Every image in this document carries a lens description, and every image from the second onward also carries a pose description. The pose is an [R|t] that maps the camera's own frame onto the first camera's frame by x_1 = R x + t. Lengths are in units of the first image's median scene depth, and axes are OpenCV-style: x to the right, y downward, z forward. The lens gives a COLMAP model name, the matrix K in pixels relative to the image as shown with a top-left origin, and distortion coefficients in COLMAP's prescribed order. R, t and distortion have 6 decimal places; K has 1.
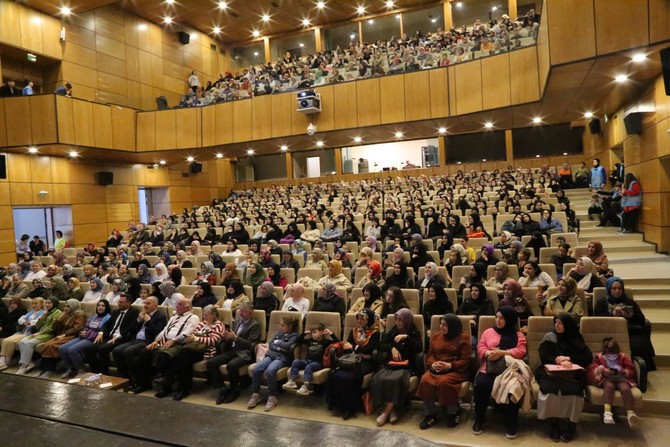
lens RADIAL K [[467.7, 0, 335.0], [0, 467.7, 223.5], [0, 0, 1]] dist [-0.112894, 0.076194]
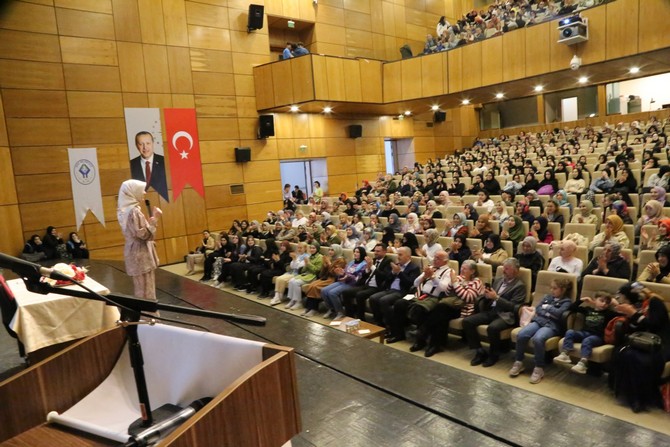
lens RADIAL K [[467.7, 0, 335.0], [0, 467.7, 223.5], [0, 0, 1]] dist [-0.112894, 0.076194]
pose [[0.877214, 0.038453, -0.478557, -0.031584], [0.011543, 0.994810, 0.101095, 0.003844], [0.479961, -0.094206, 0.872217, 0.034623]]
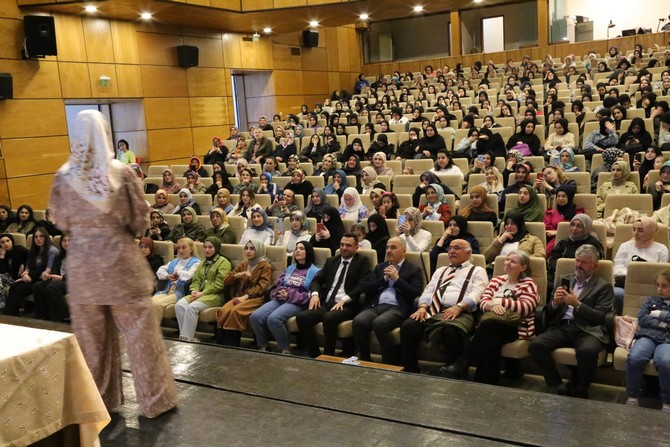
lens RADIAL K [[734.1, 0, 335.0], [0, 734.1, 223.5], [0, 0, 1]] dist [0.002244, 0.316919]
pose [[0.986830, 0.014633, -0.161100, -0.175410], [0.004731, 0.992864, 0.119160, 0.012871], [0.161694, -0.118353, 0.979718, 0.011543]]
